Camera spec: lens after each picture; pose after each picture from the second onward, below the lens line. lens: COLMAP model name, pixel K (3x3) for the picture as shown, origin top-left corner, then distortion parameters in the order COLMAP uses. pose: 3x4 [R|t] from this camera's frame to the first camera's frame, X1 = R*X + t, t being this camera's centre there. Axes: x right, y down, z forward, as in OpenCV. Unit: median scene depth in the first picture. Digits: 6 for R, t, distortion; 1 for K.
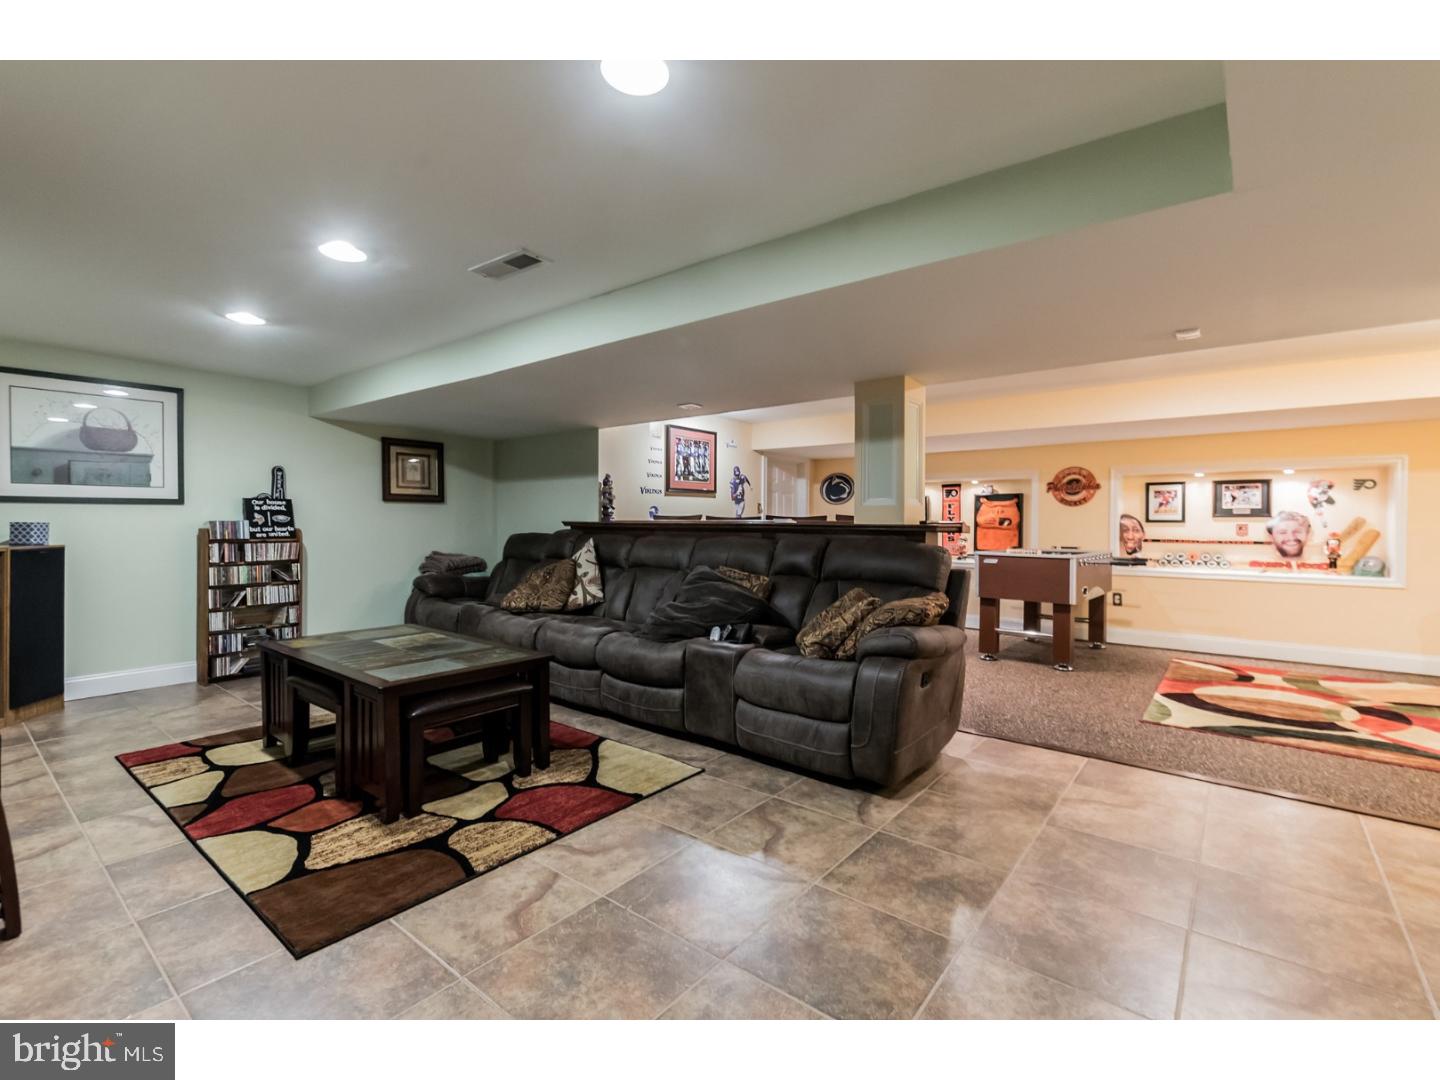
lens RADIAL K [[651.1, 0, 714.2], [0, 651.1, 534.9], [0, 0, 1]] dist [0.008663, -0.000919]
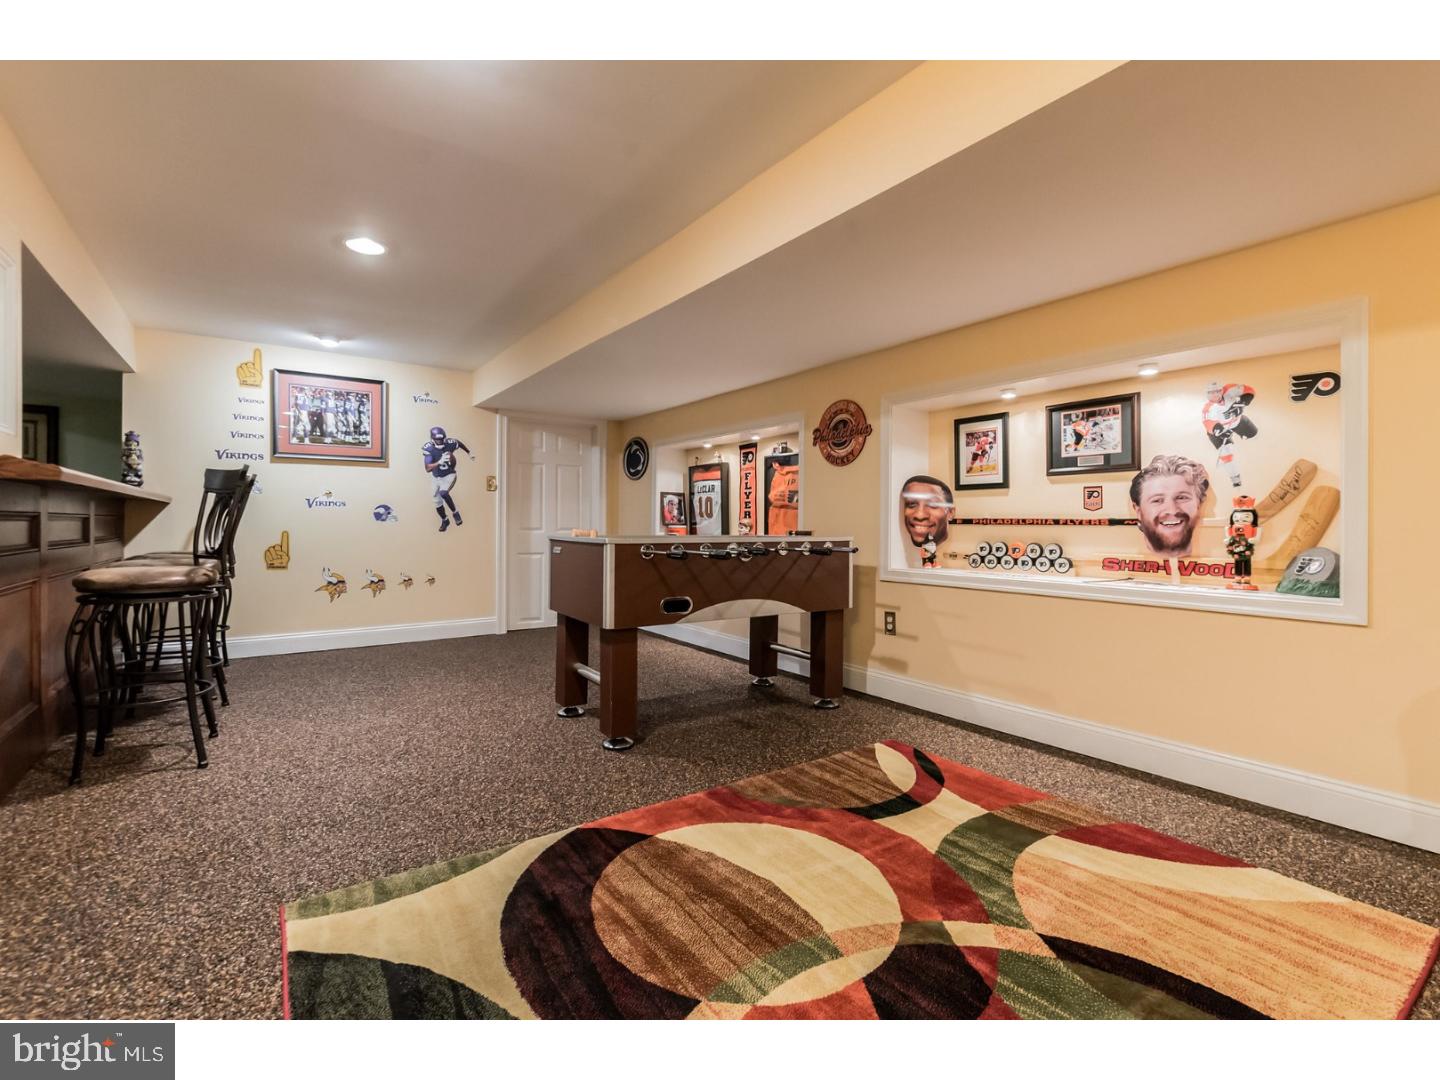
lens RADIAL K [[651.1, 0, 722.1], [0, 651.1, 532.8], [0, 0, 1]] dist [0.008663, -0.000919]
pose [[0.960881, 0.003511, -0.276941, 0.644949], [-0.005147, 0.999973, -0.005180, 0.023105], [0.276915, 0.006403, 0.960873, 0.412921]]
